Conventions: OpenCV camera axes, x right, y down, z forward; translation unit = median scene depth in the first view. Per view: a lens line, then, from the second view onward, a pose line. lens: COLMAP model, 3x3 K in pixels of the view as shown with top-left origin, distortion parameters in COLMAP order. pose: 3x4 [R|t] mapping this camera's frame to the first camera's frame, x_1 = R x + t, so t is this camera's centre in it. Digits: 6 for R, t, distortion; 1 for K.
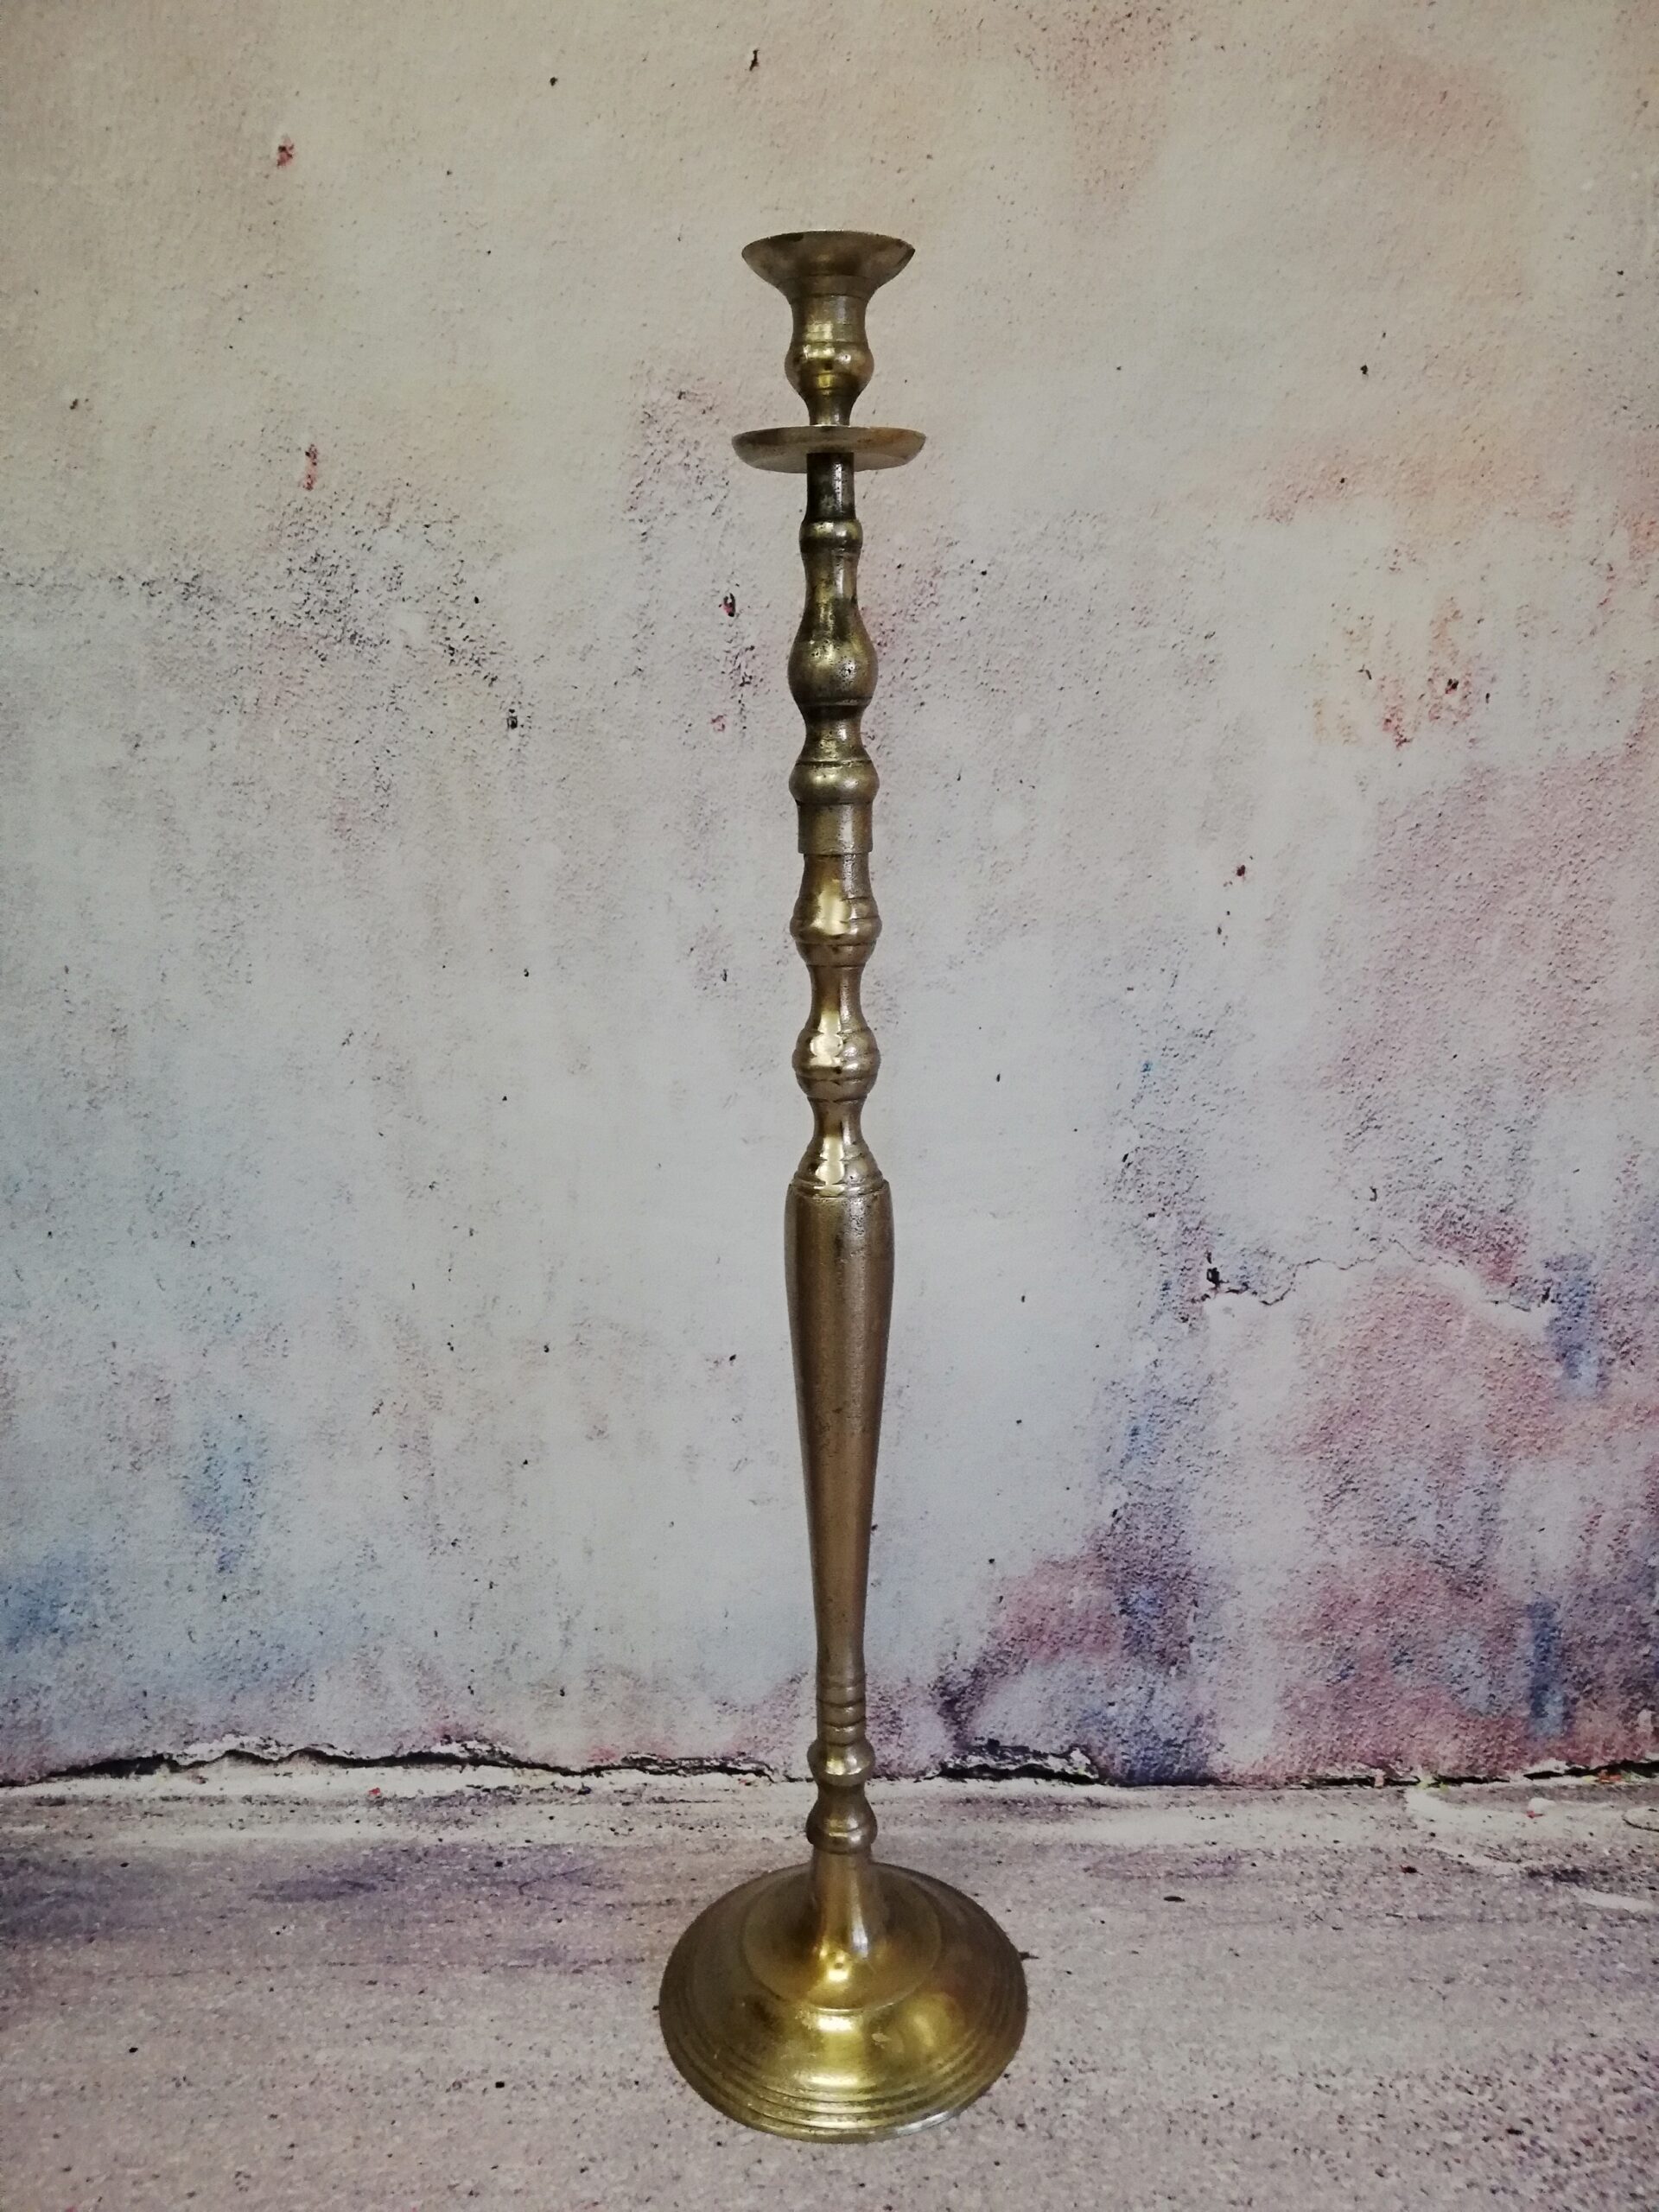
lens RADIAL K [[1675.8, 0, 849.9], [0, 1675.8, 1031.4], [0, 0, 1]] dist [0.072530, -0.091128]
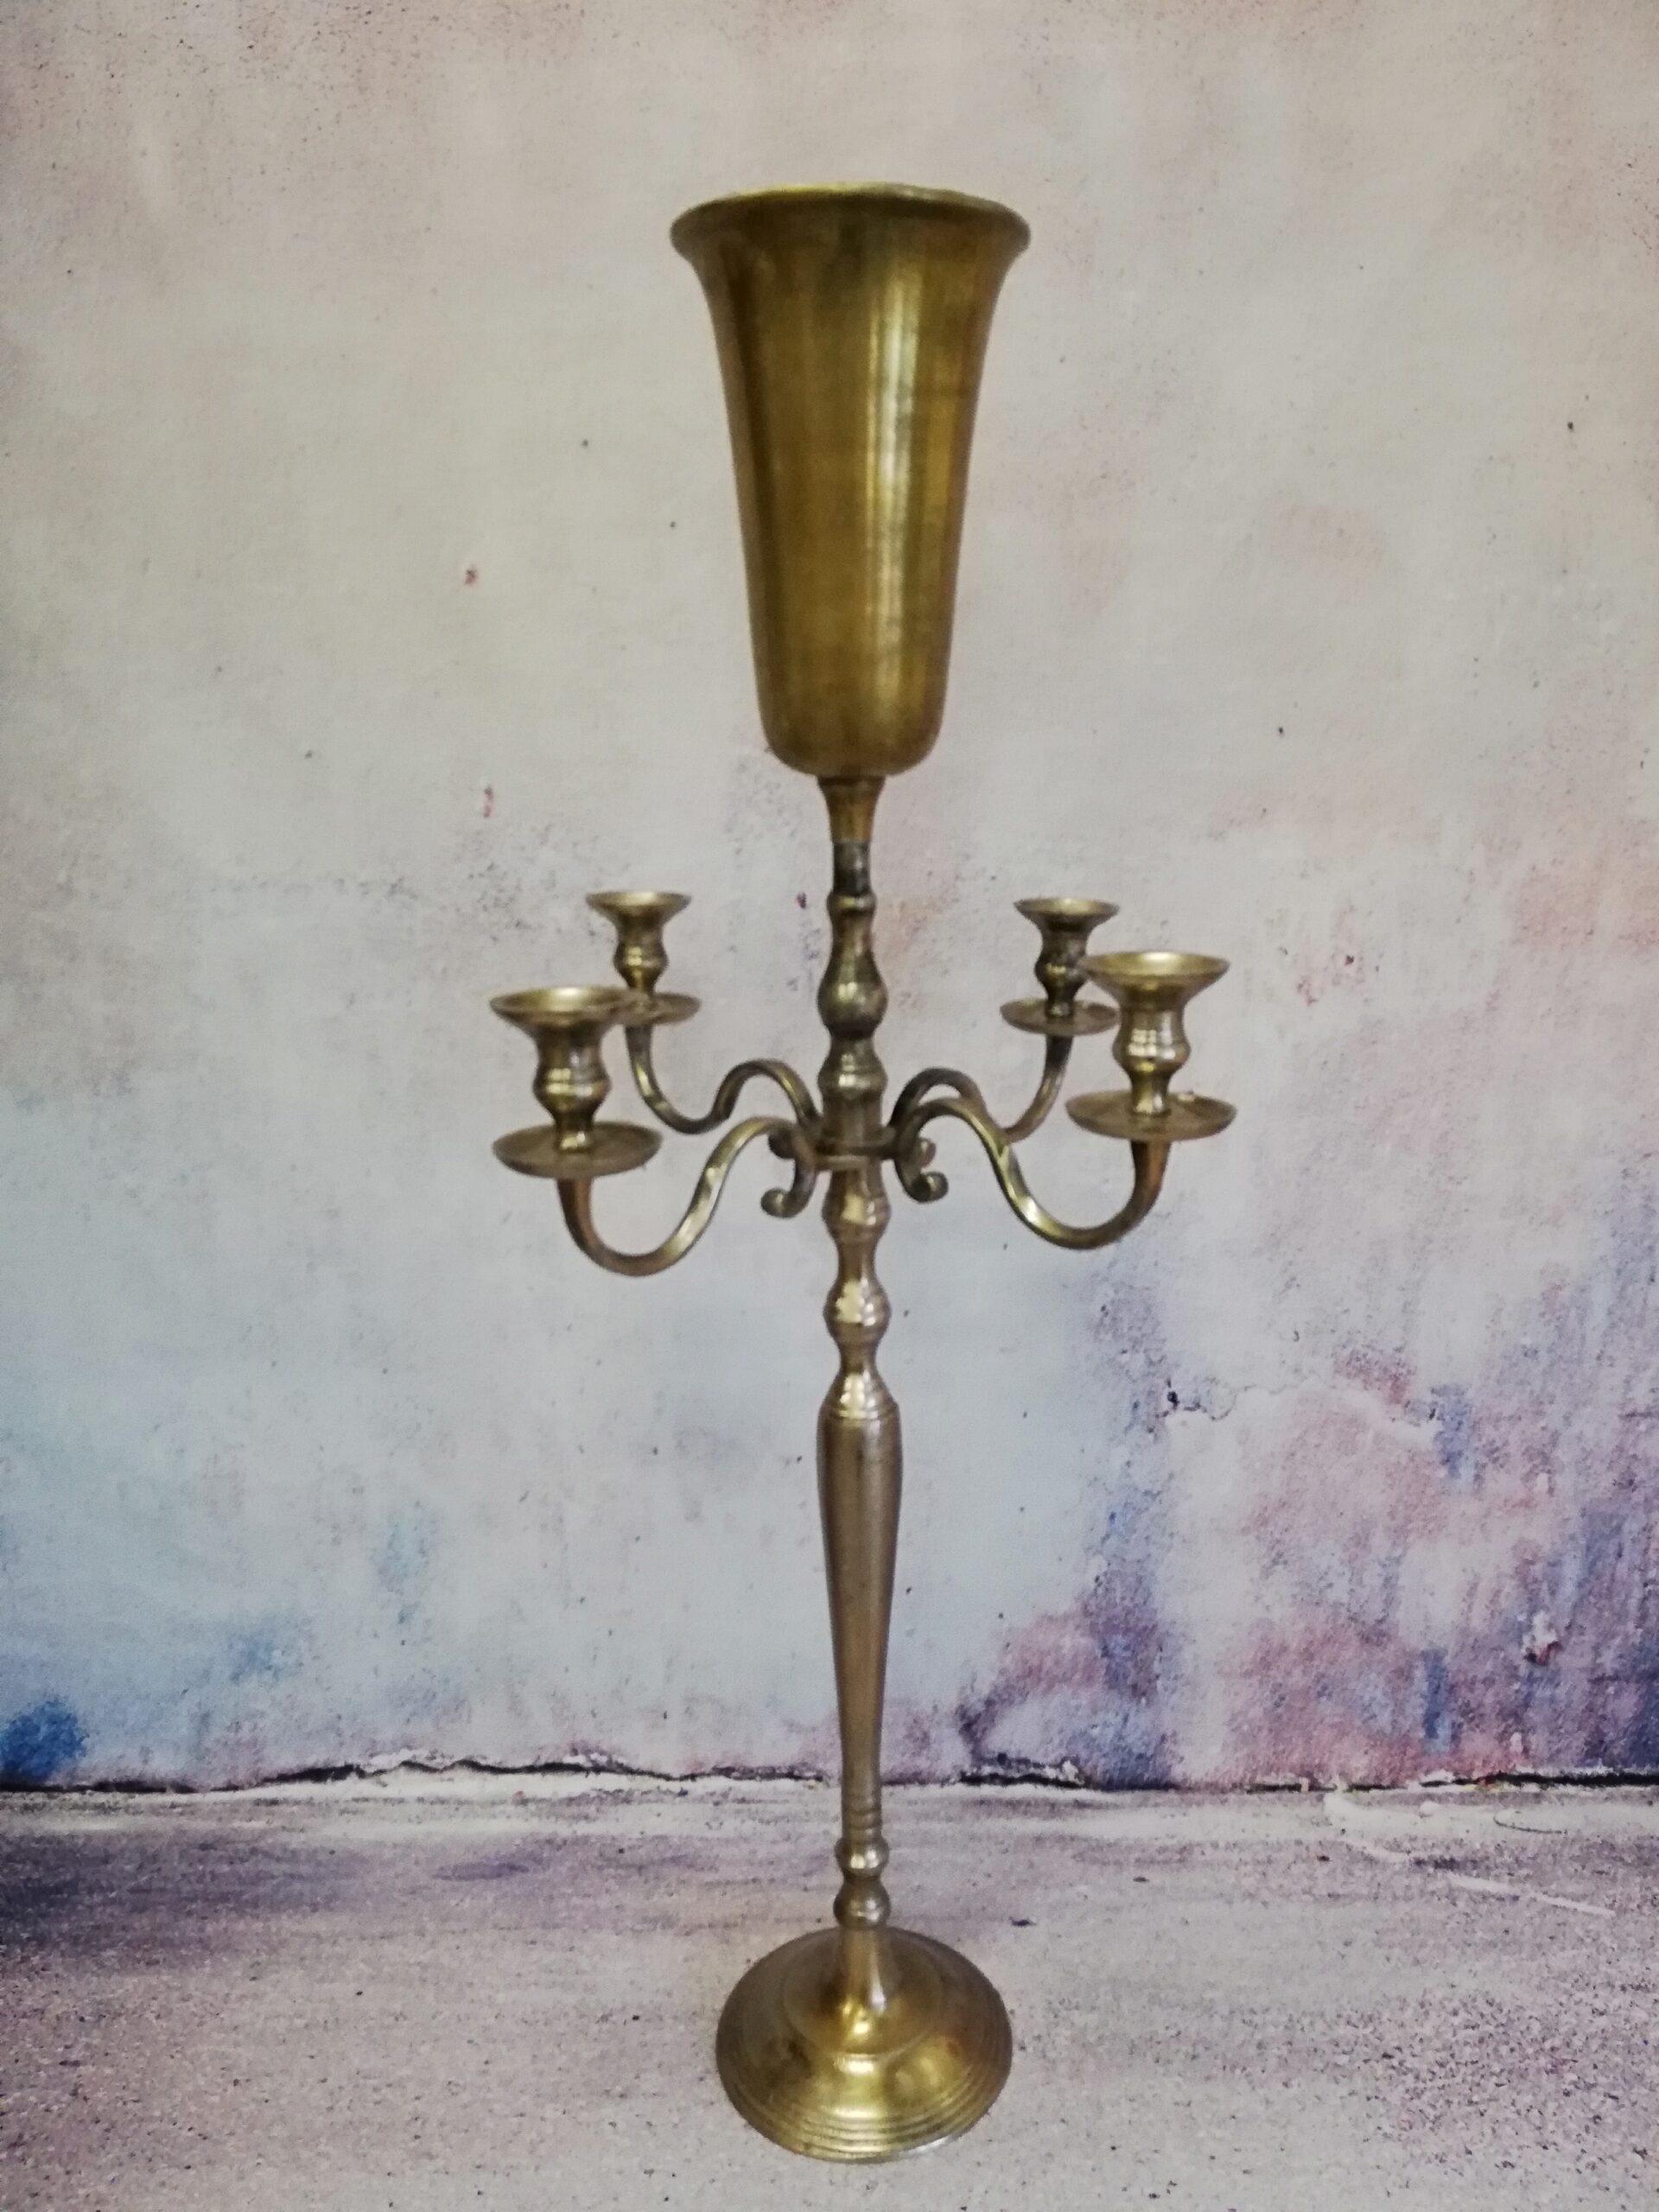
lens RADIAL K [[1529.5, 0, 863.4], [0, 1529.5, 1100.4], [0, 0, 1]] dist [0.090820, -0.100883]
pose [[0.999981, -0.000331, -0.006212, -0.014301], [0.000403, 0.999934, 0.011491, -0.098952], [0.006208, -0.011493, 0.999915, -0.184578]]
